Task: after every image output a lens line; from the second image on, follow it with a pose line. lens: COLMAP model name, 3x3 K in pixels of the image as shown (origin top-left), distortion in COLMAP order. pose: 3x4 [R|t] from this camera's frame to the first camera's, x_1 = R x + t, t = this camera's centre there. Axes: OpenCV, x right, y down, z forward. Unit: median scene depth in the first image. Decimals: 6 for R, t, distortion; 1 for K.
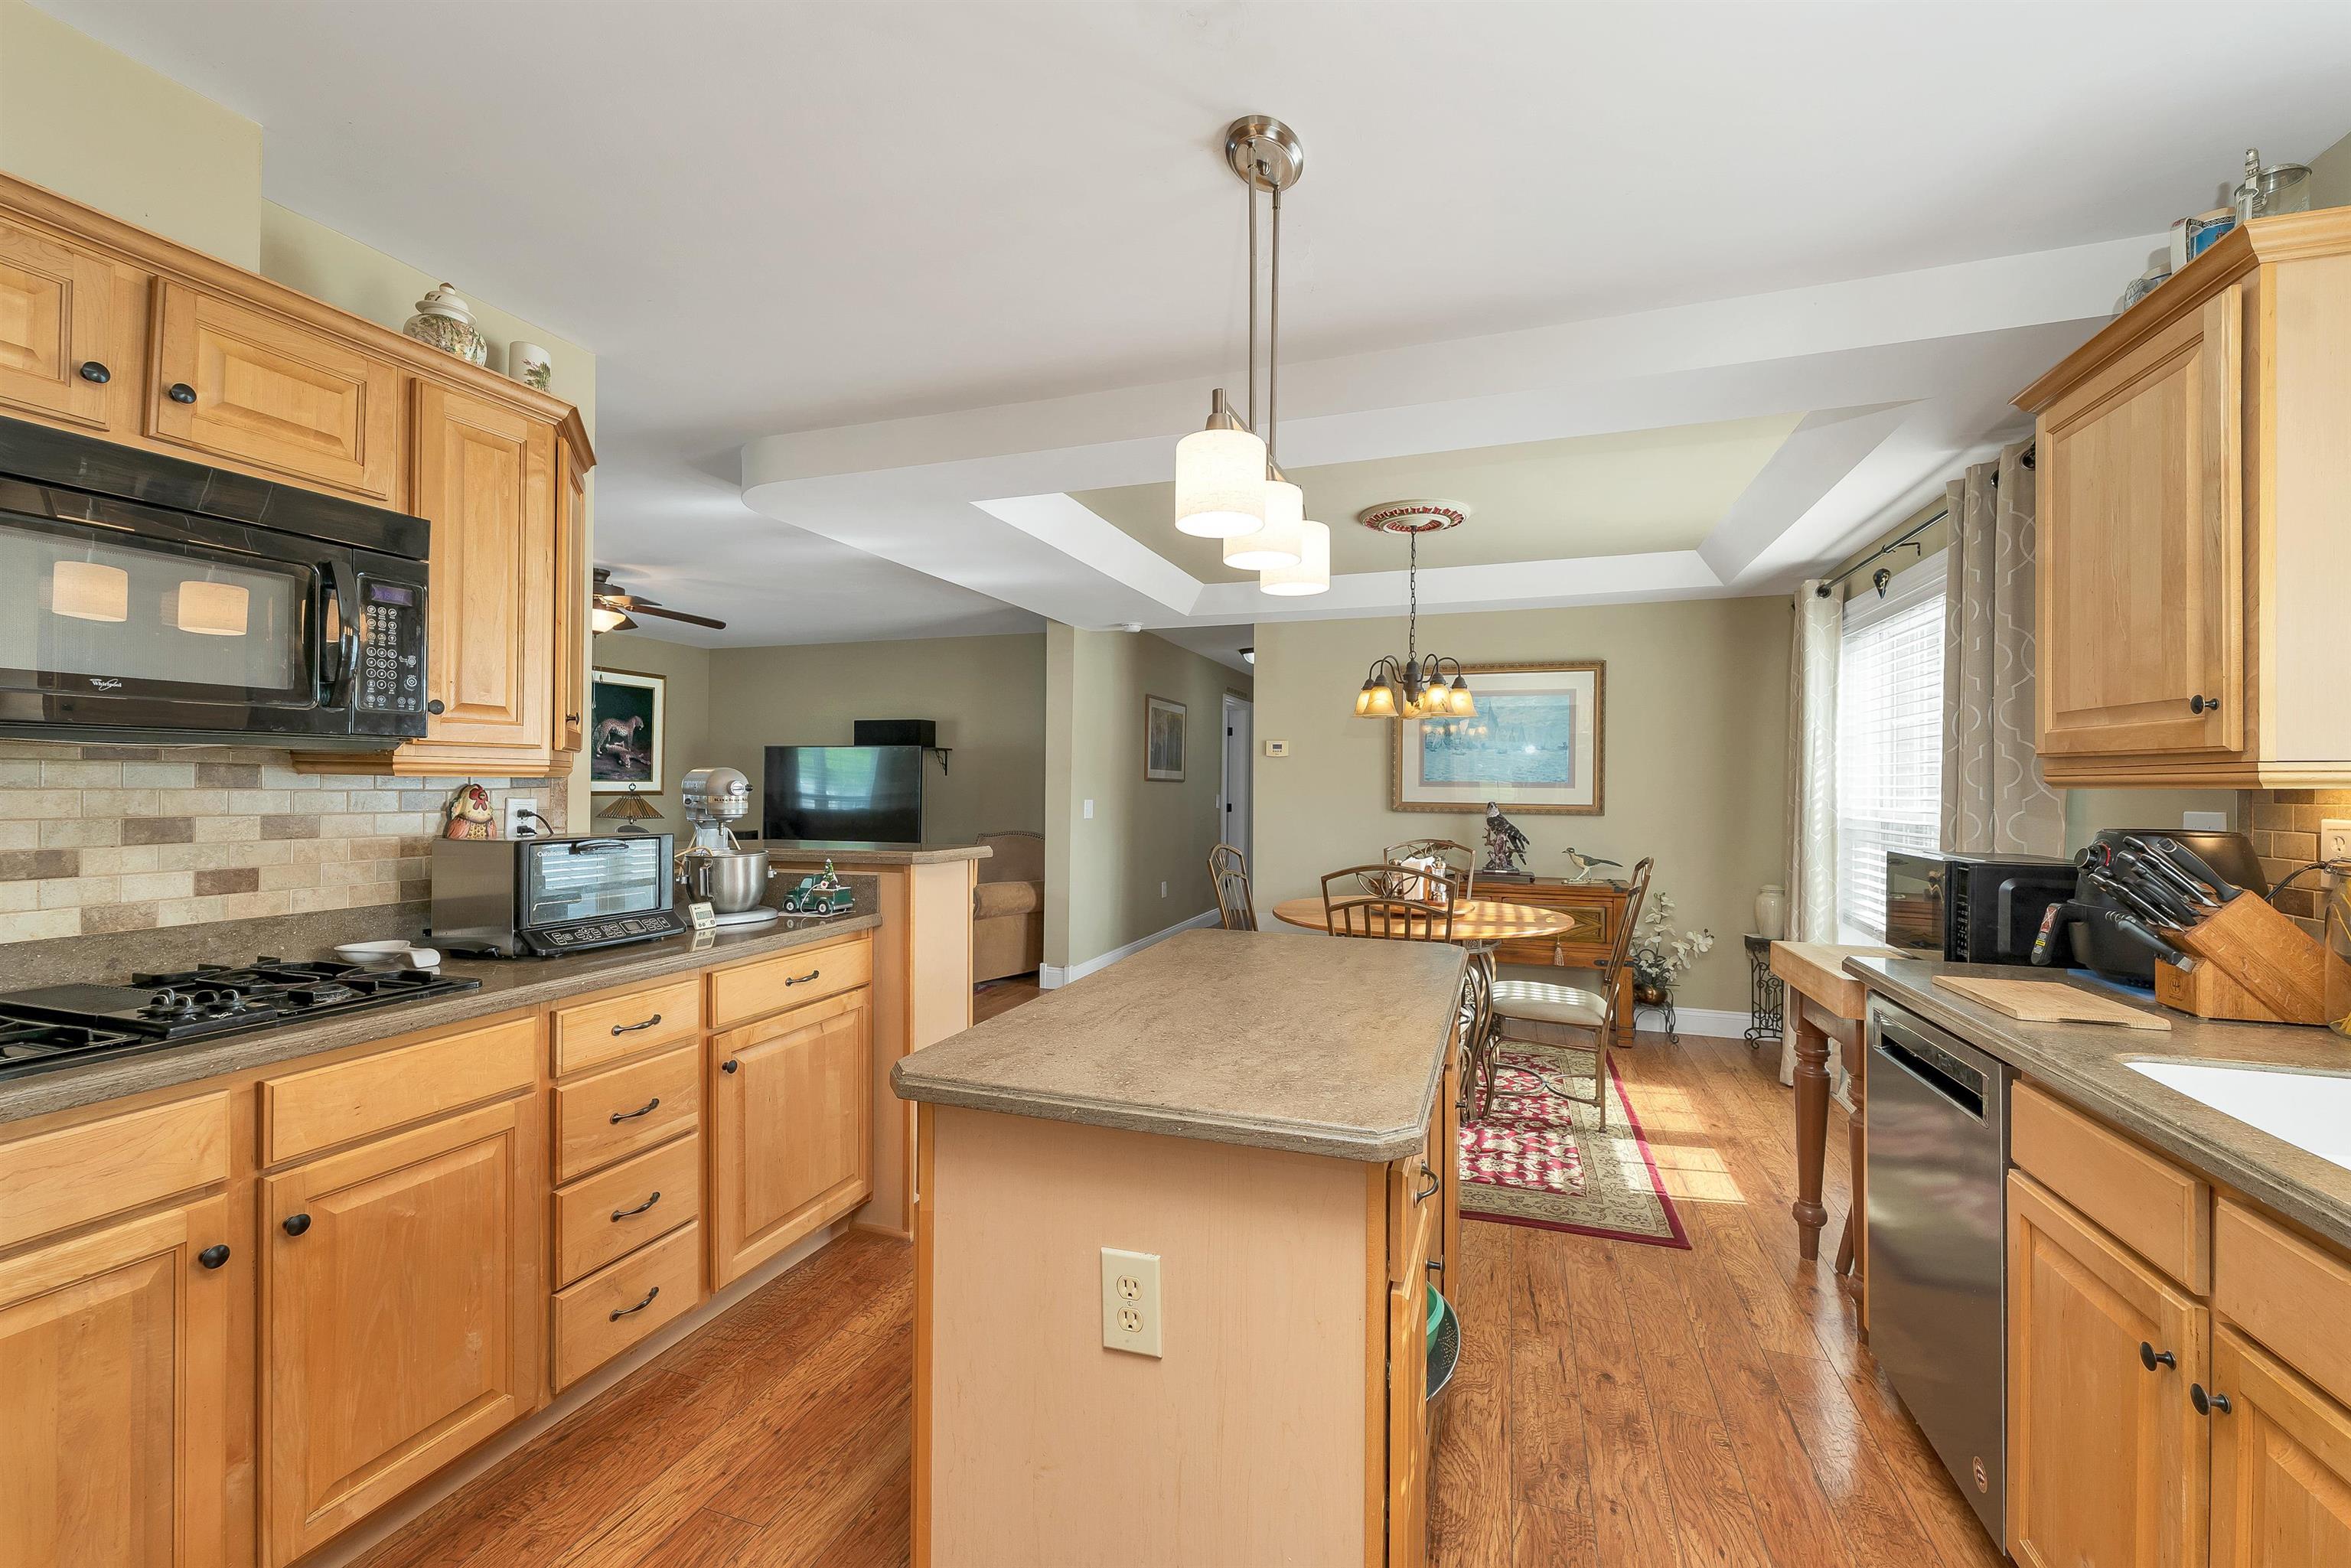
lens RADIAL K [[973.2, 0, 1163.2], [0, 973.2, 781.9], [0, 0, 1]] dist [0.001015, 0.000226]
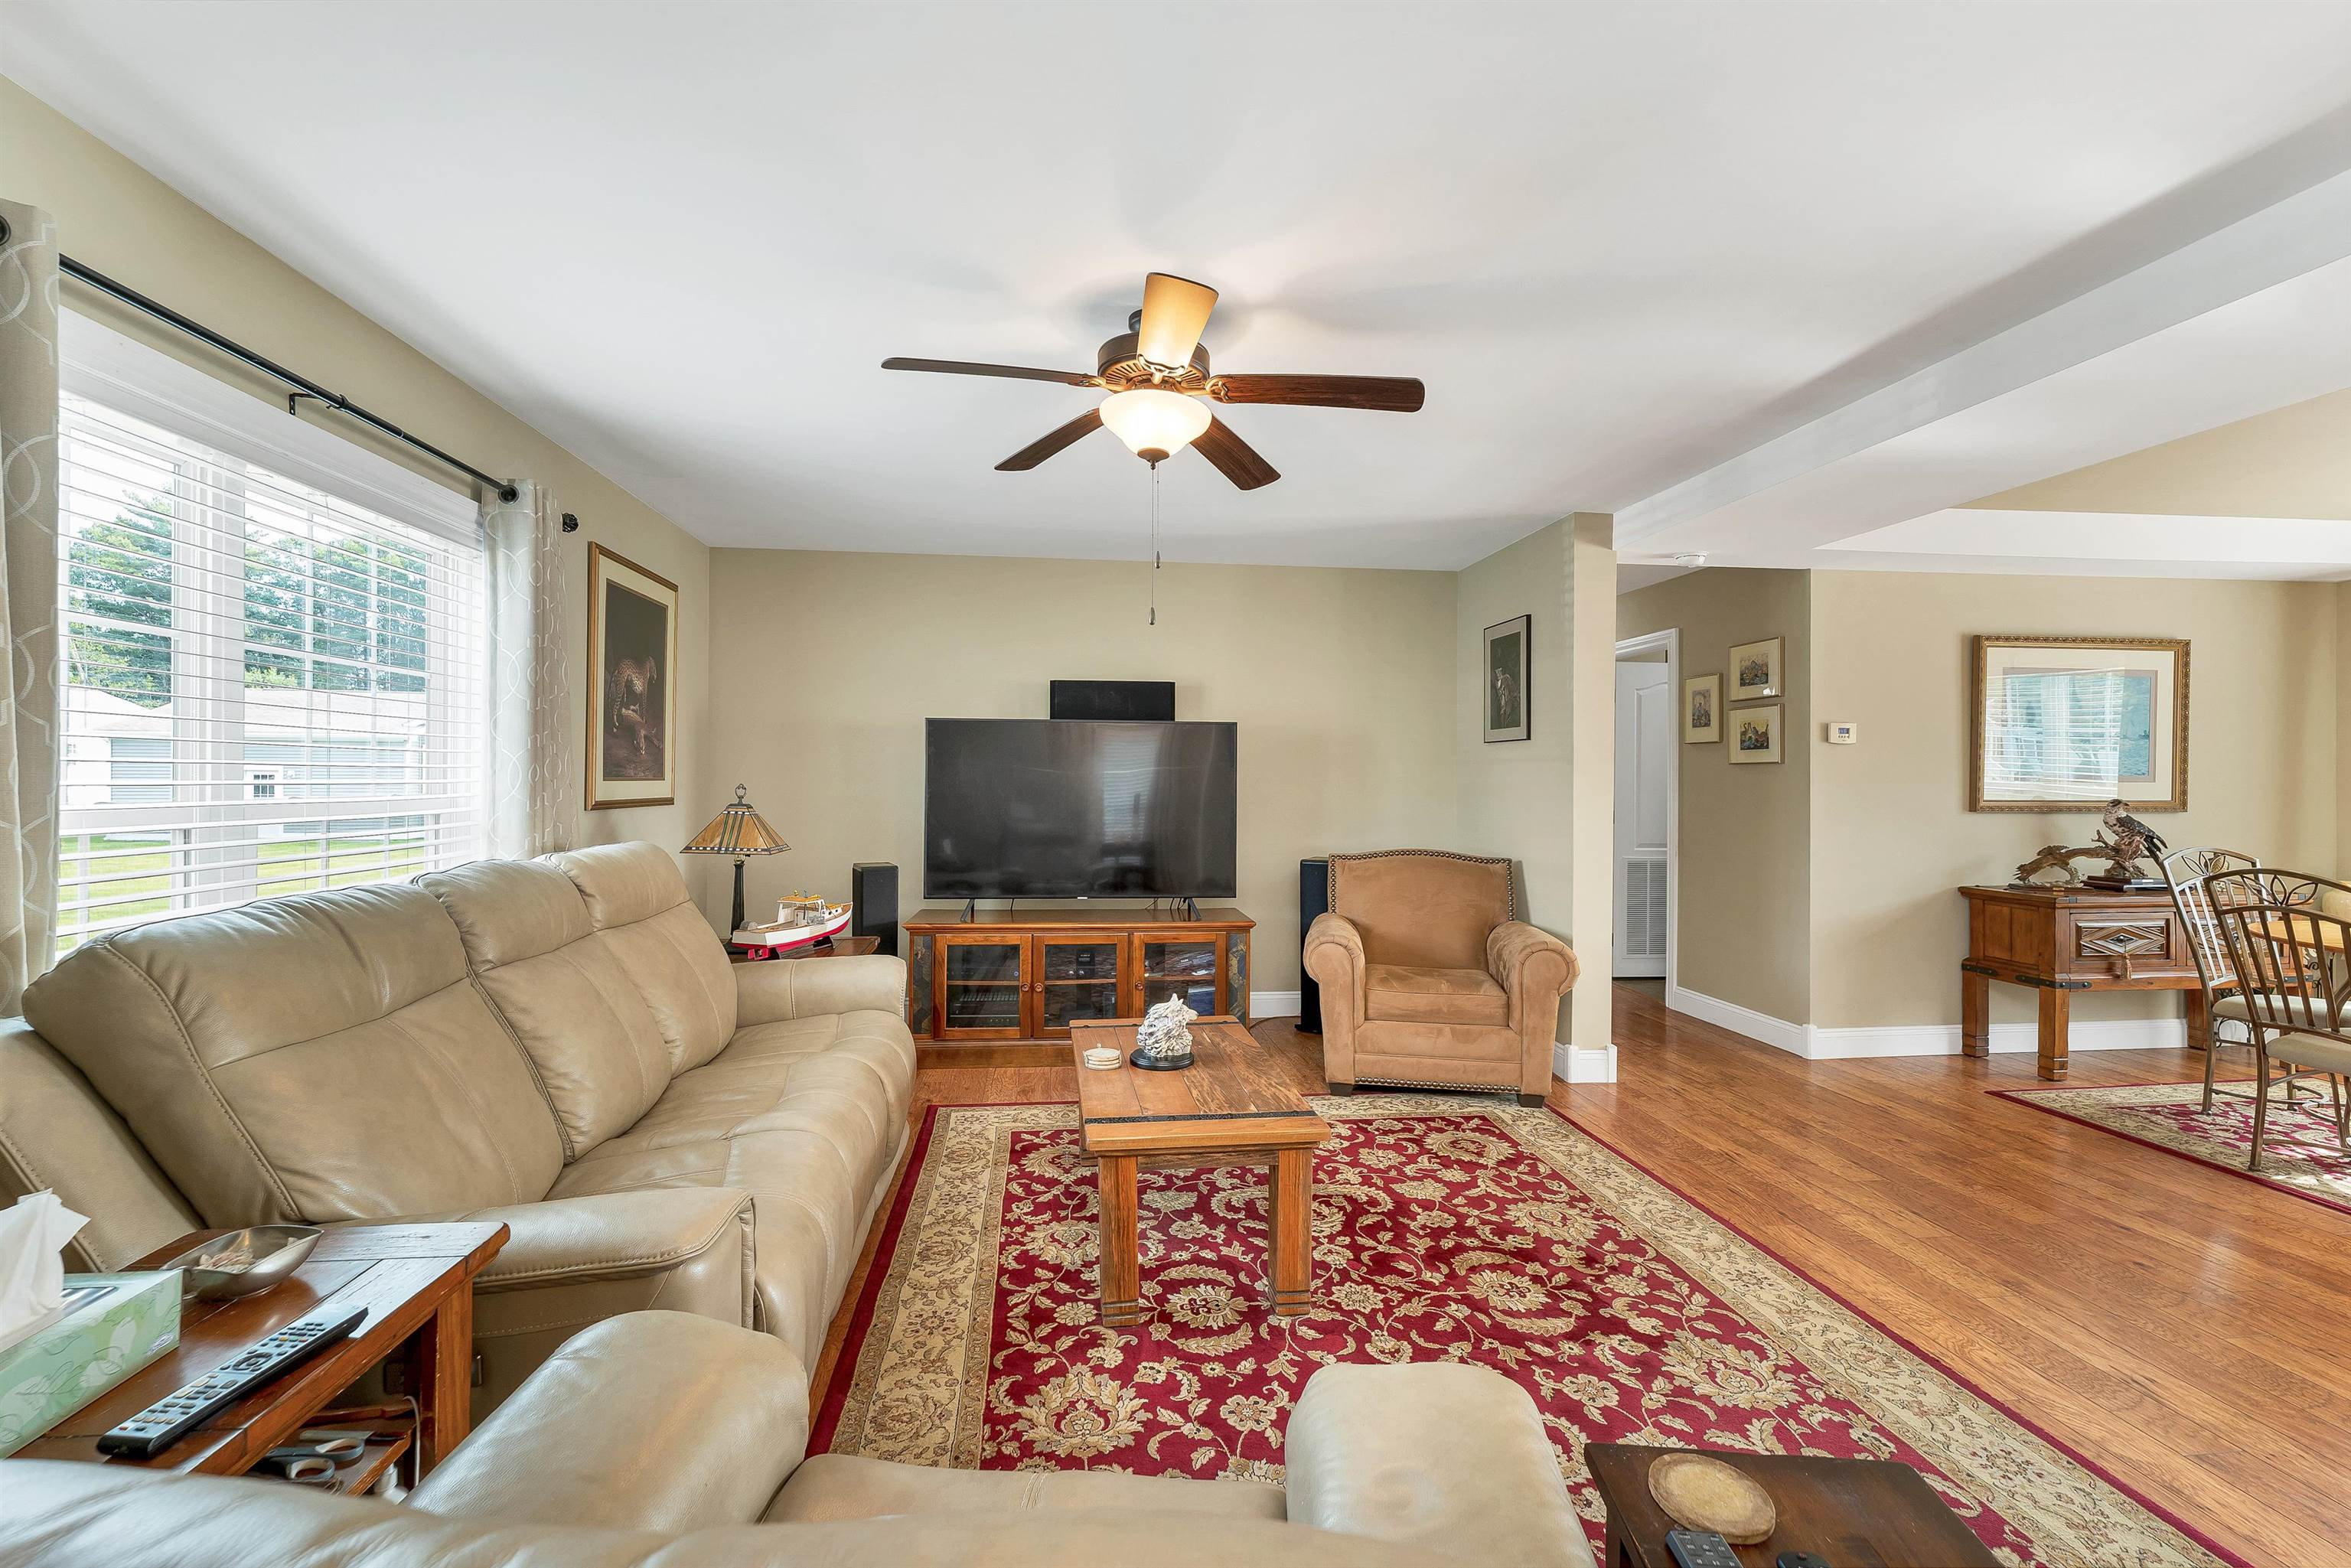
lens RADIAL K [[987.7, 0, 1149.1], [0, 987.7, 785.2], [0, 0, 1]] dist [-0.000971, 0.000094]
pose [[0.898317, -0.009550, 0.439244, -1.943630], [0.003426, 0.999886, 0.014735, -0.017311], [-0.439335, -0.011732, 0.898247, 1.440859]]
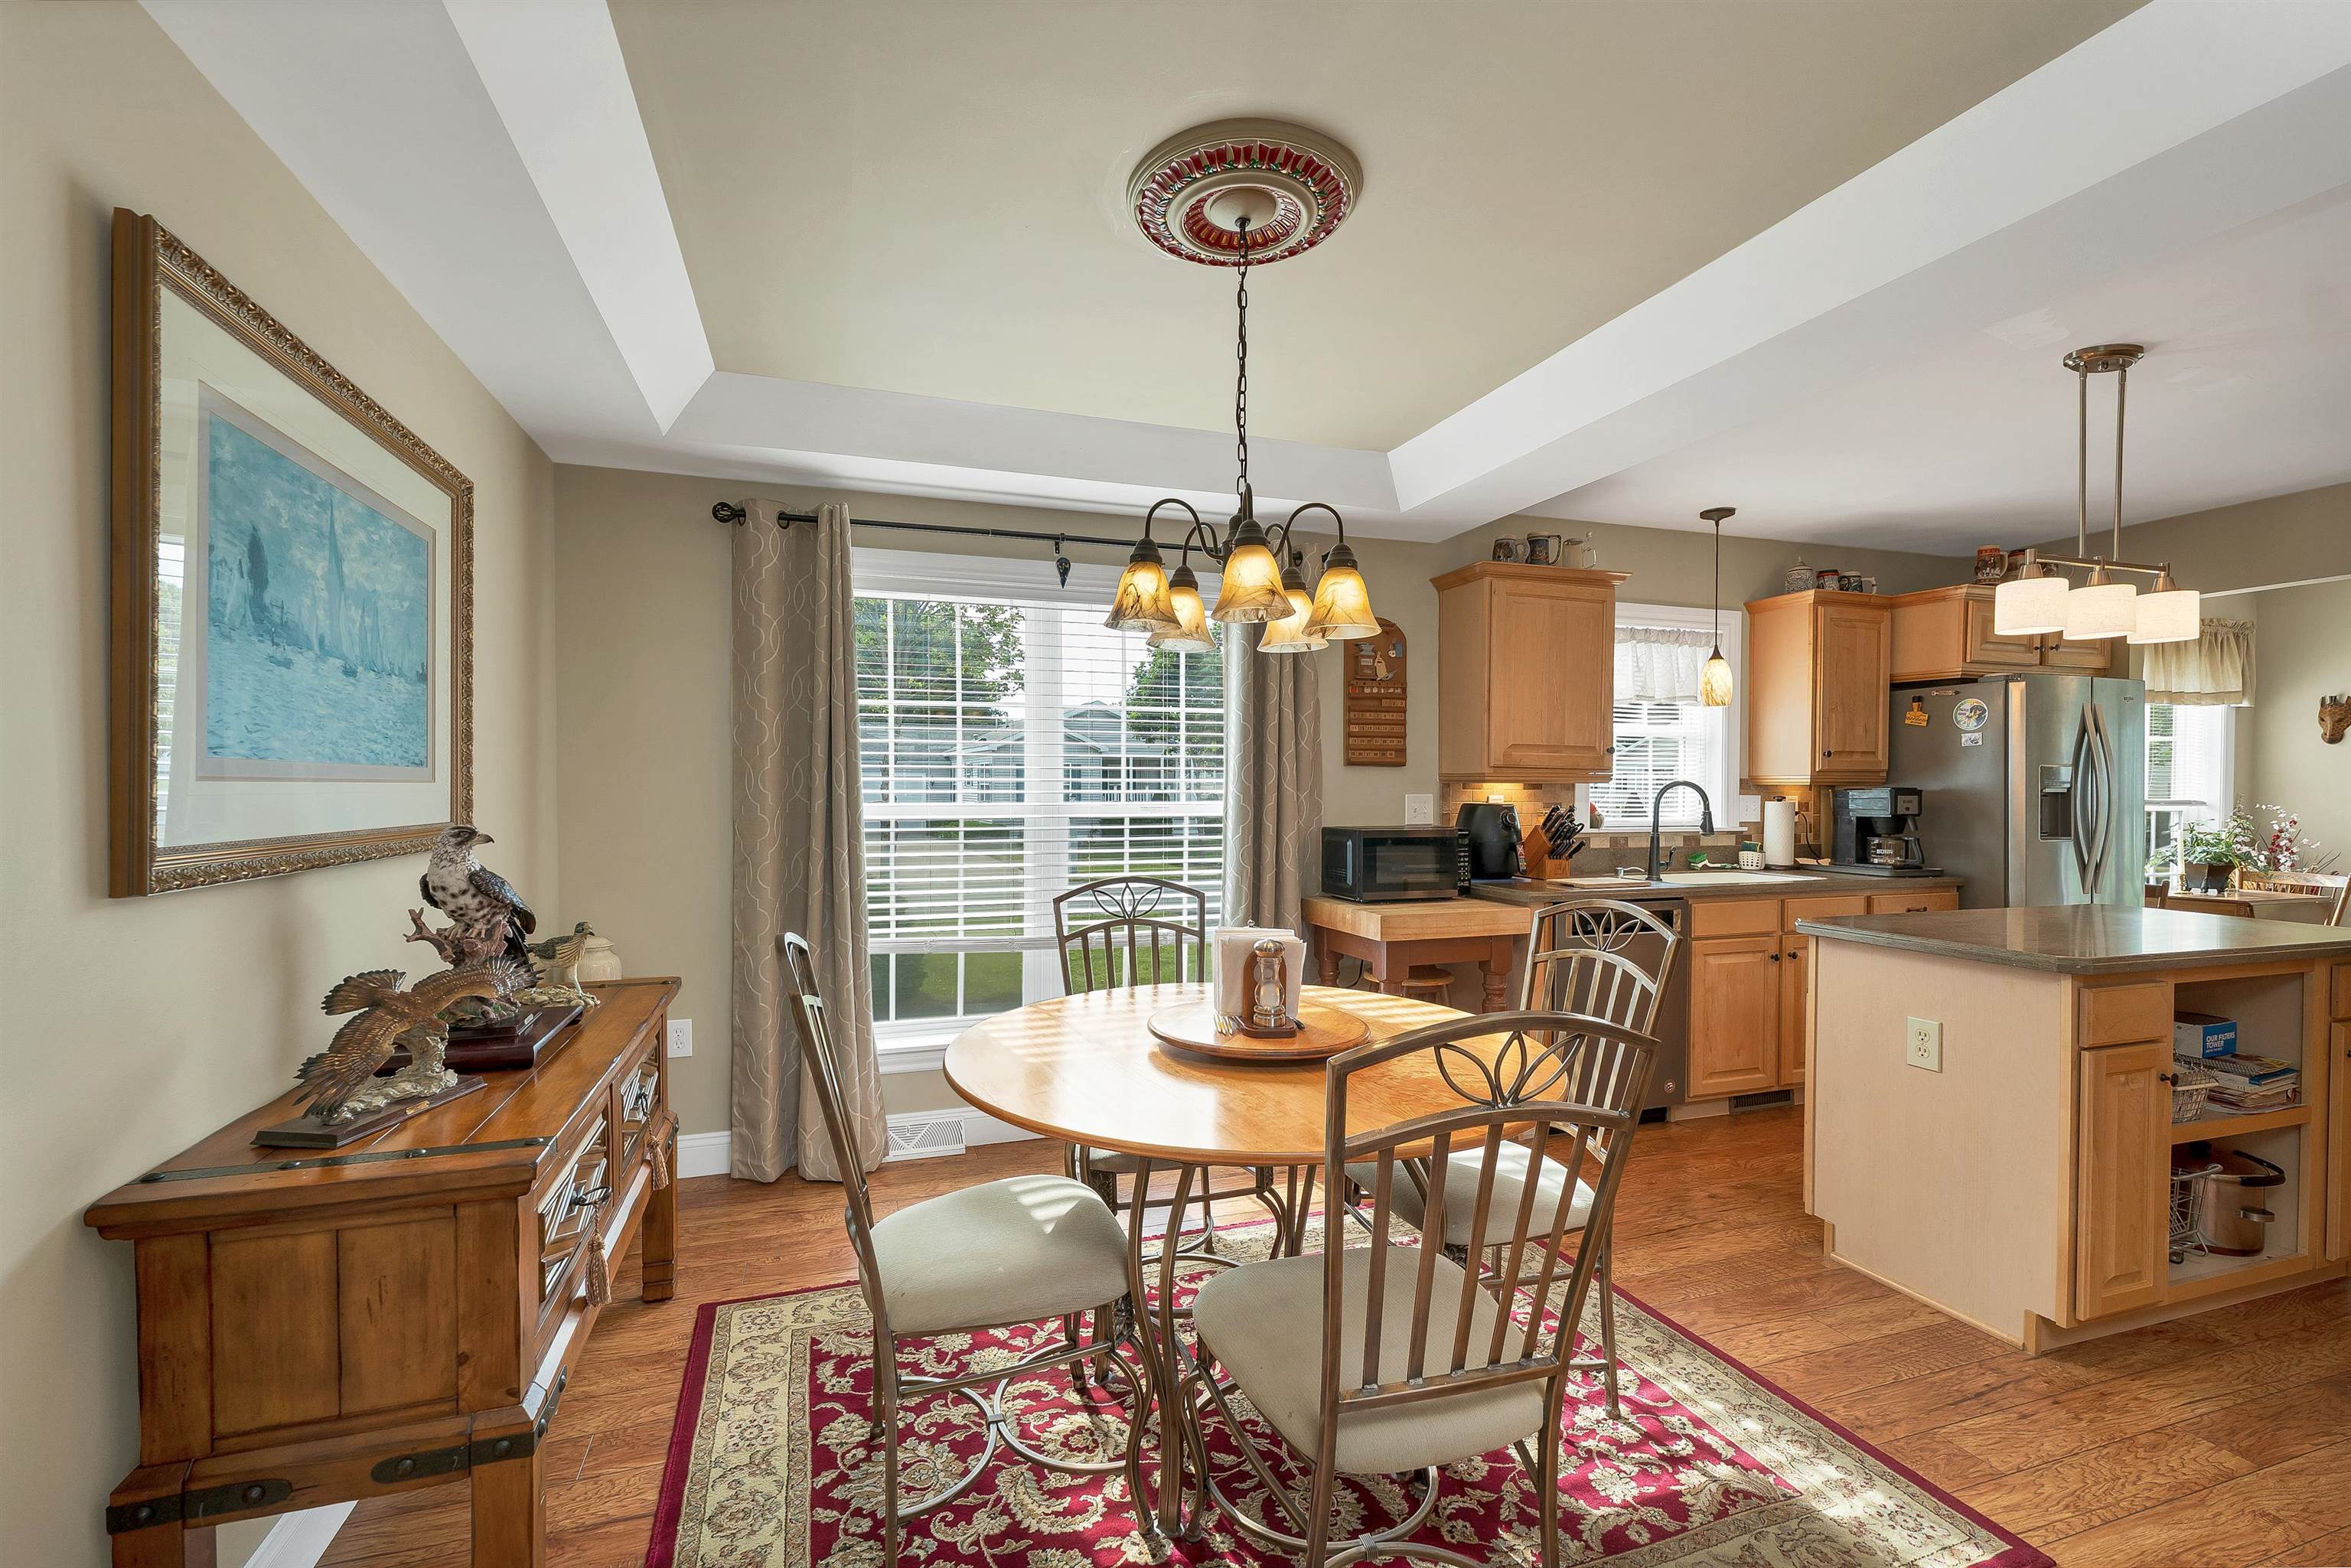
lens RADIAL K [[994.4, 0, 1172.0], [0, 994.4, 802.3], [0, 0, 1]] dist [0.007118, 0.000512]
pose [[-0.619885, -0.023612, 0.784338, -0.185707], [-0.009807, 0.999702, 0.022344, 0.006476], [-0.784632, 0.006158, -0.619932, 2.473359]]
